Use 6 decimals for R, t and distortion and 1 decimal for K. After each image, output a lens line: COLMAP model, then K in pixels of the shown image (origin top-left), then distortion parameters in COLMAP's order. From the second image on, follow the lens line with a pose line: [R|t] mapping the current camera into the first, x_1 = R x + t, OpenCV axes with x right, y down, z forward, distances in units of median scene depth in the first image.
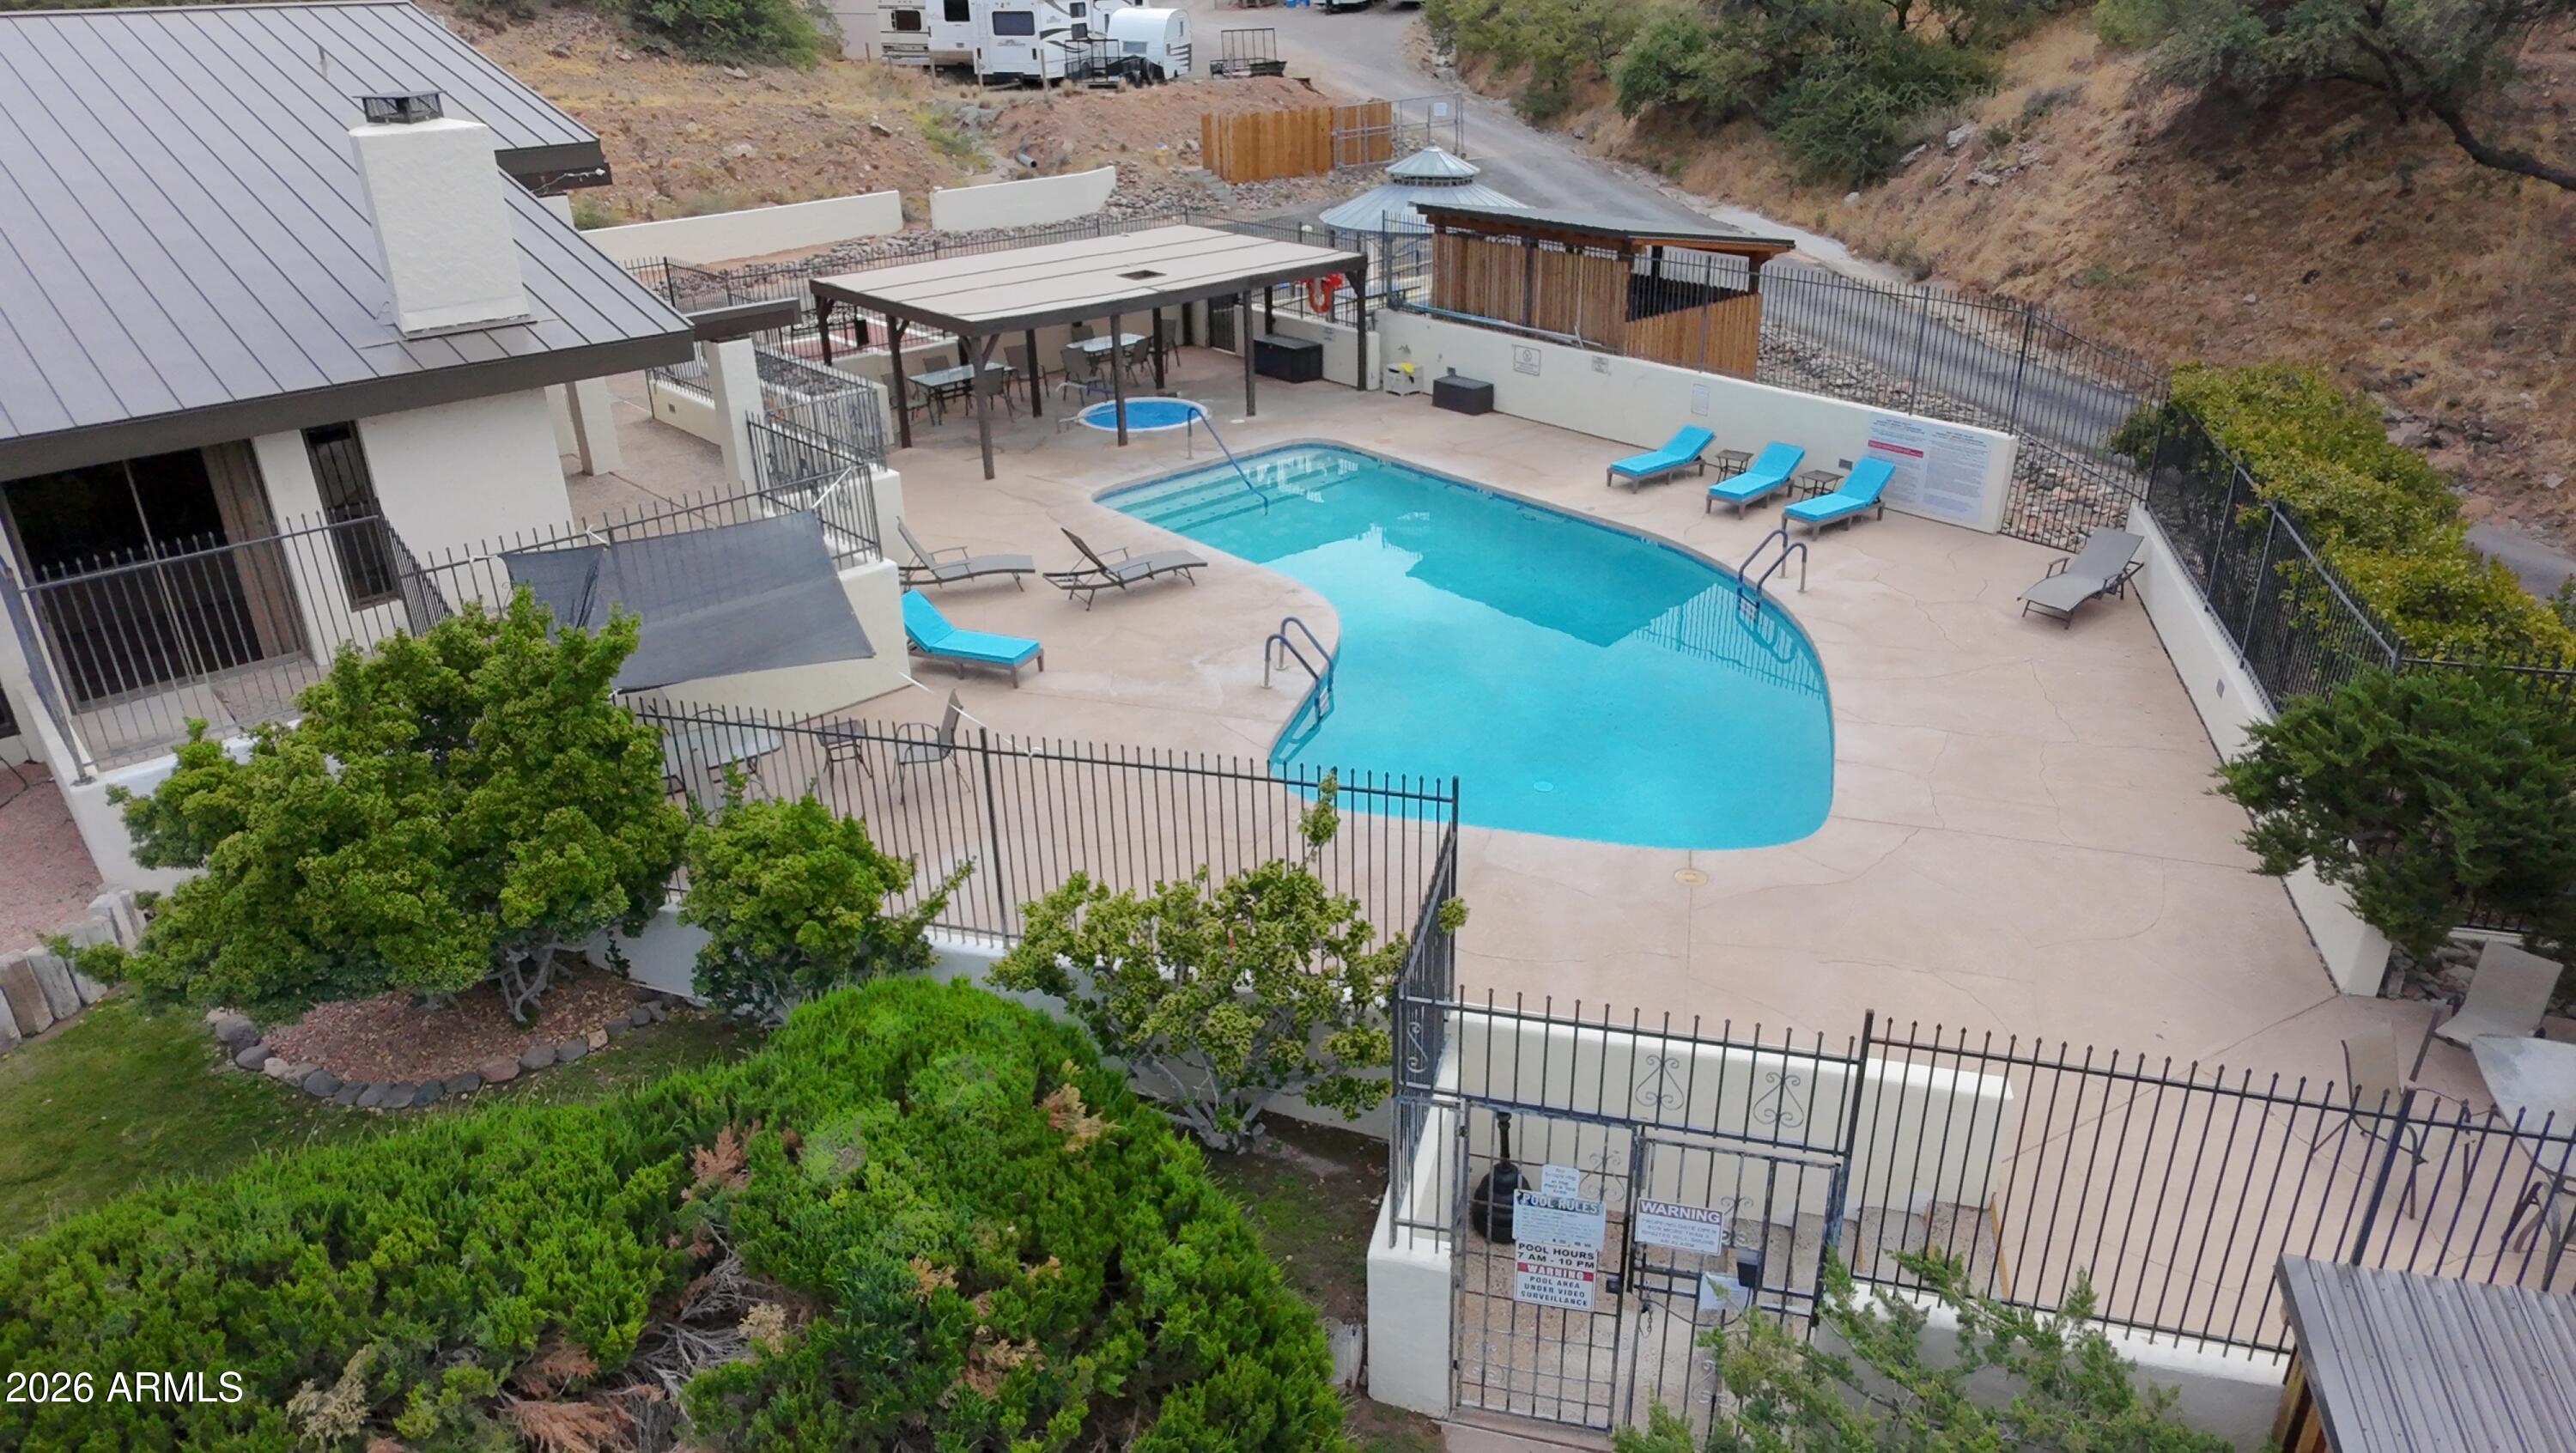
lens RADIAL K [[1634.4, 0, 1287.1], [0, 1634.4, 722.4], [0, 0, 1]] dist [0.005274, -0.005471]
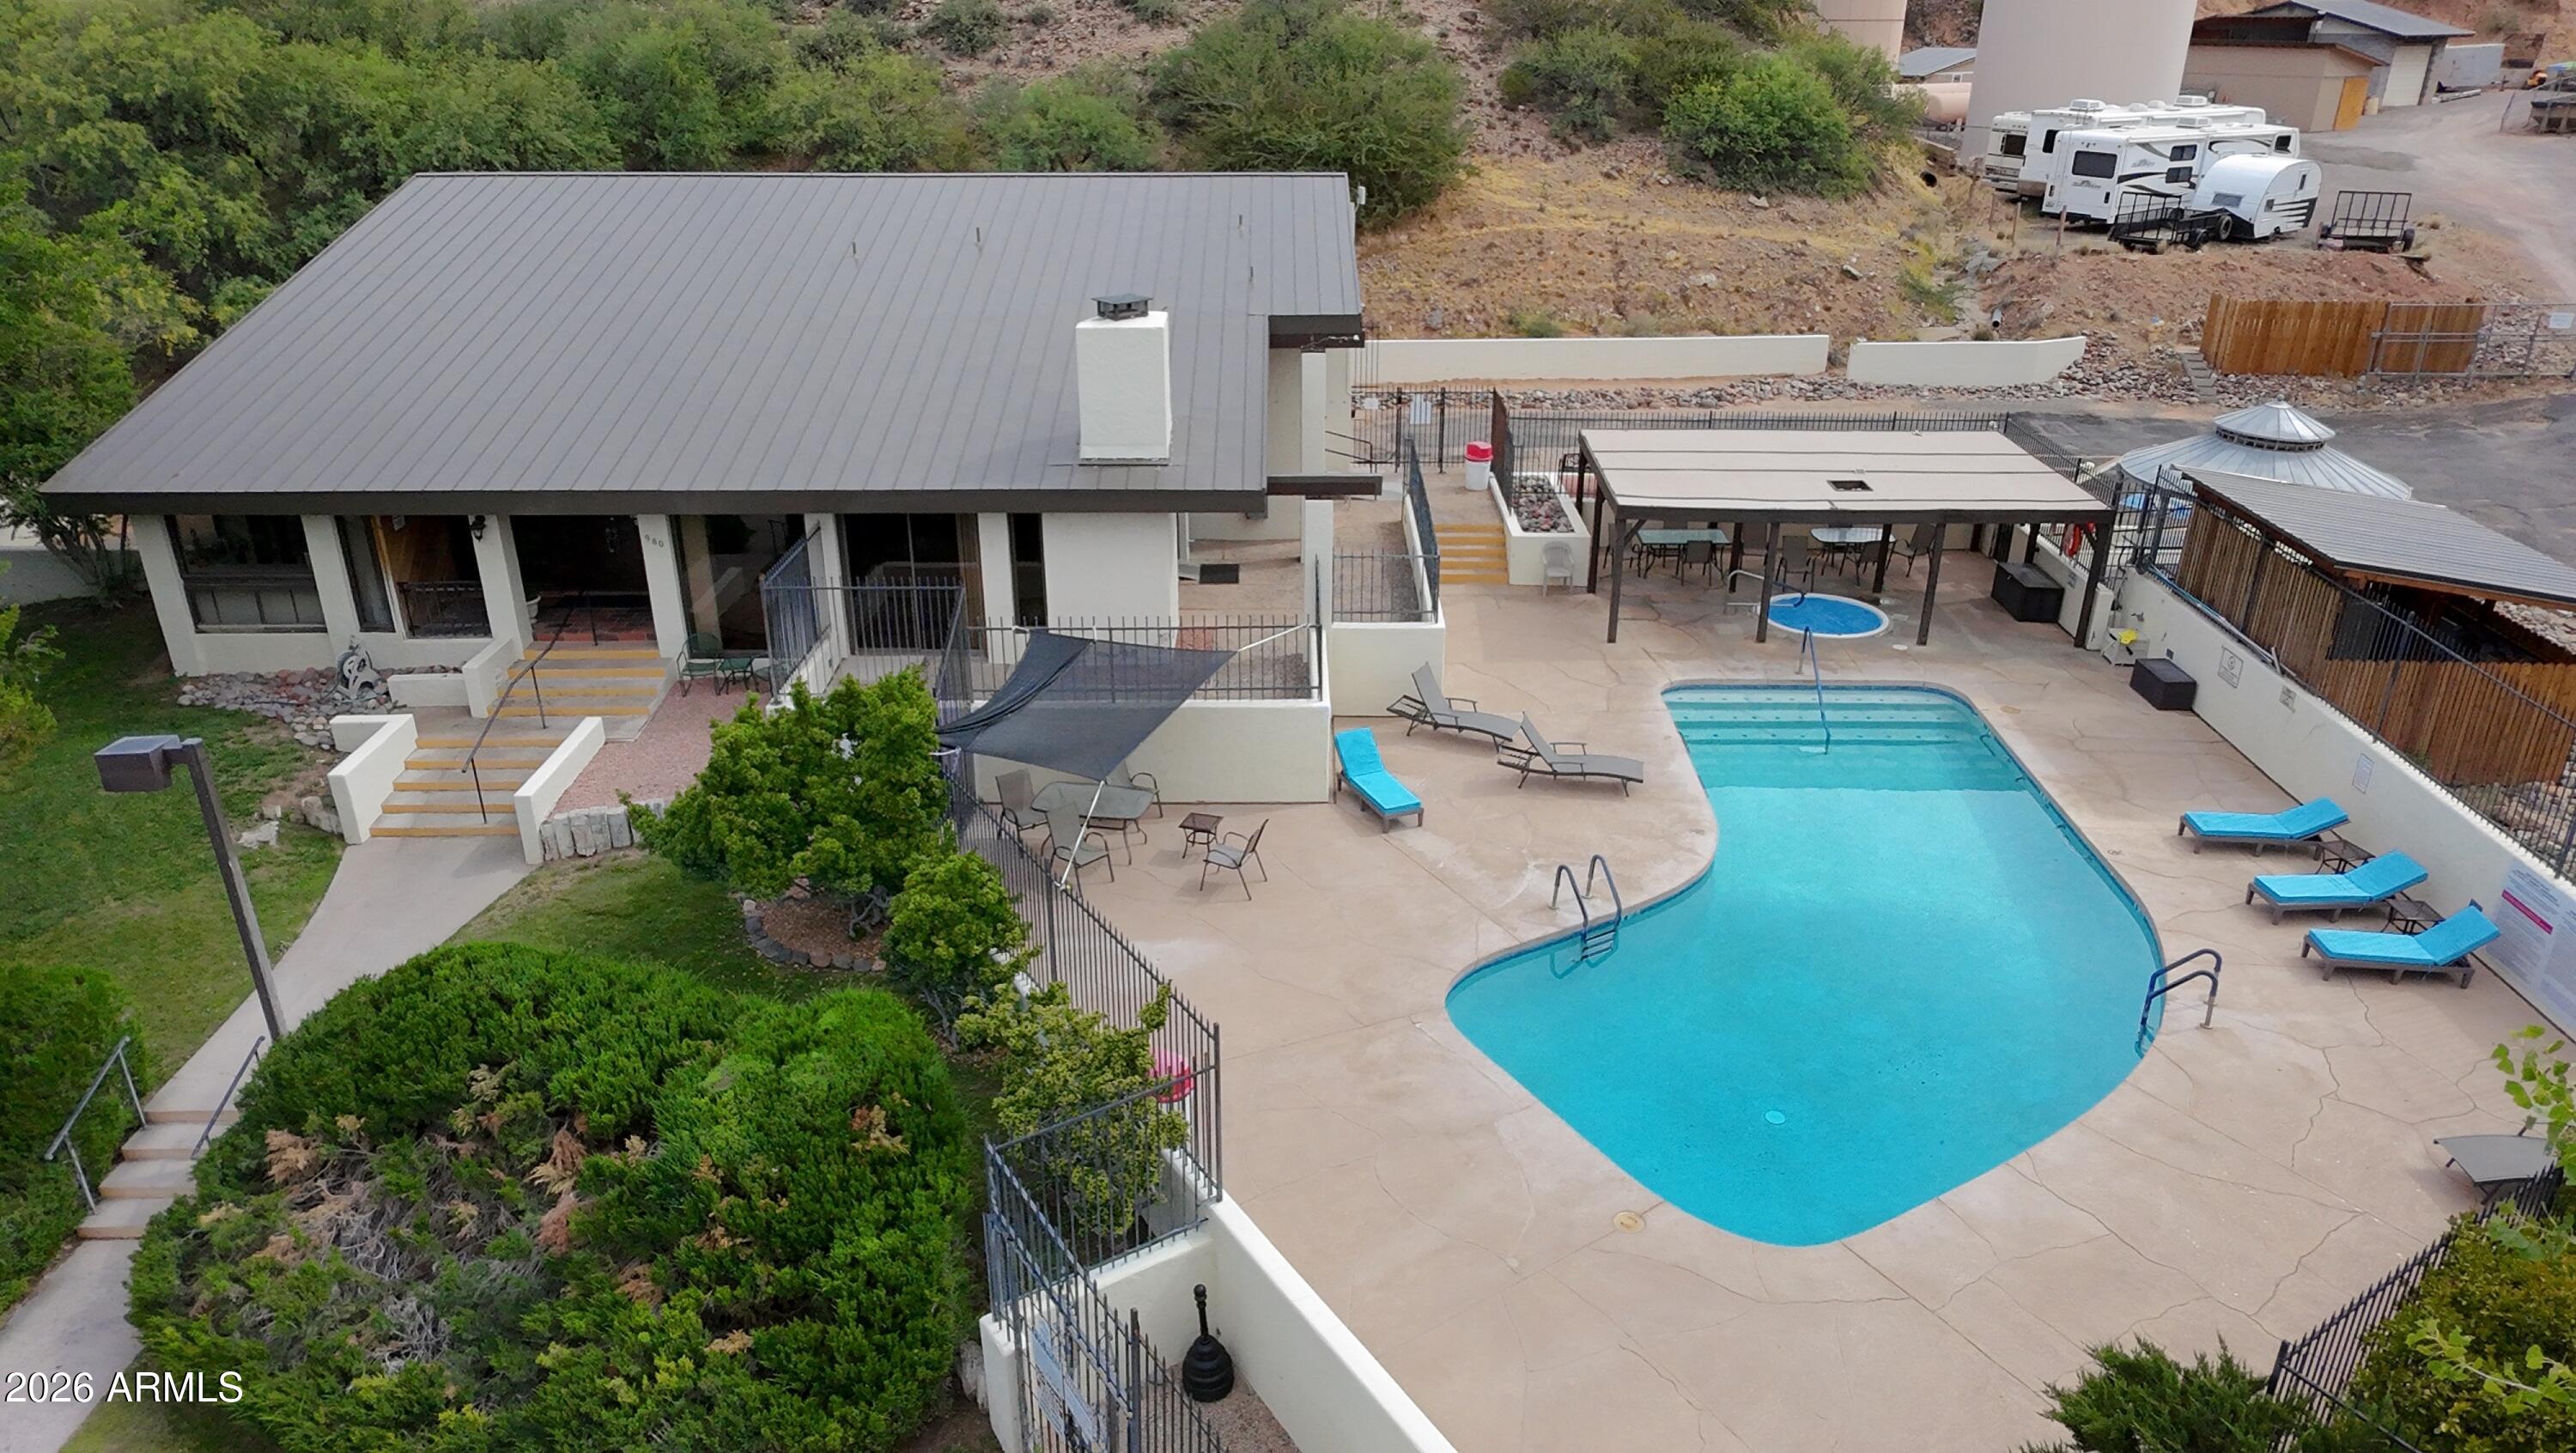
lens RADIAL K [[1634.4, 0, 1285.0], [0, 1634.4, 727.5], [0, 0, 1]] dist [0.005274, -0.005471]
pose [[0.734019, 0.290366, -0.613925, 0.323375], [-0.299367, 0.949762, 0.091277, -0.119894], [0.609586, 0.116790, 0.784070, 0.007700]]
